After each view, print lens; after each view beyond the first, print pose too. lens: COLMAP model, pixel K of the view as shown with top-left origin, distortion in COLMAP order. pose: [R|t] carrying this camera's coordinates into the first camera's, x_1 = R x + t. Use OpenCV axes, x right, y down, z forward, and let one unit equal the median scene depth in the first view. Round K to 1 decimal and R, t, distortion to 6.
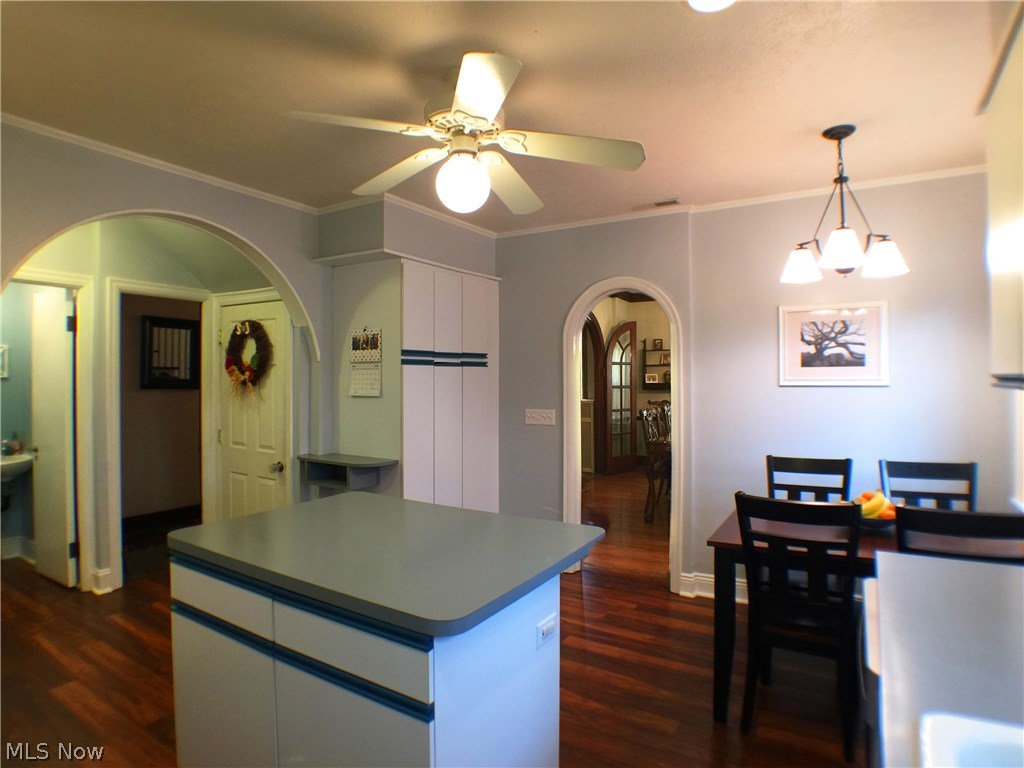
lens RADIAL K [[586.8, 0, 509.7], [0, 586.8, 382.4], [0, 0, 1]] dist [-0.060087, -0.003184]
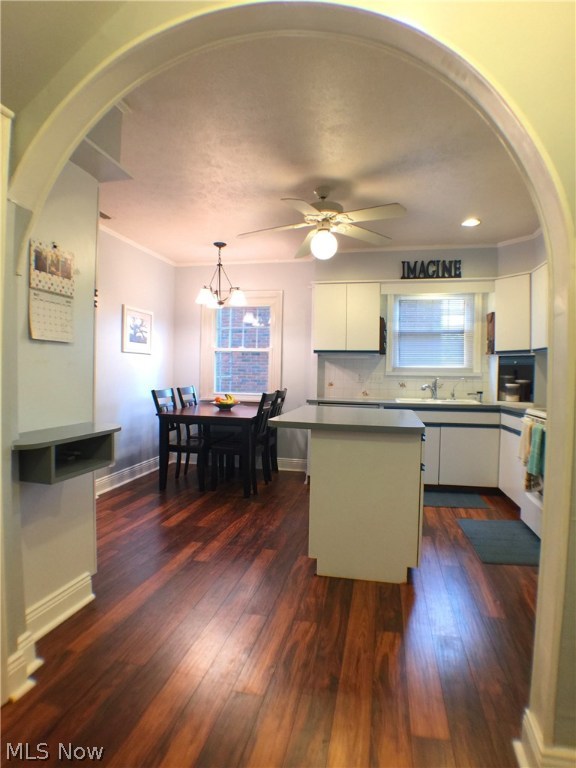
lens RADIAL K [[440.1, 0, 288.3], [0, 440.1, 384.6], [0, 0, 1]] dist [-0.060087, -0.003184]
pose [[-0.342538, -0.027728, 0.939095, -0.930473], [-0.013126, 0.999608, 0.024727, 0.066017], [-0.939412, -0.003857, -0.342767, 1.020550]]
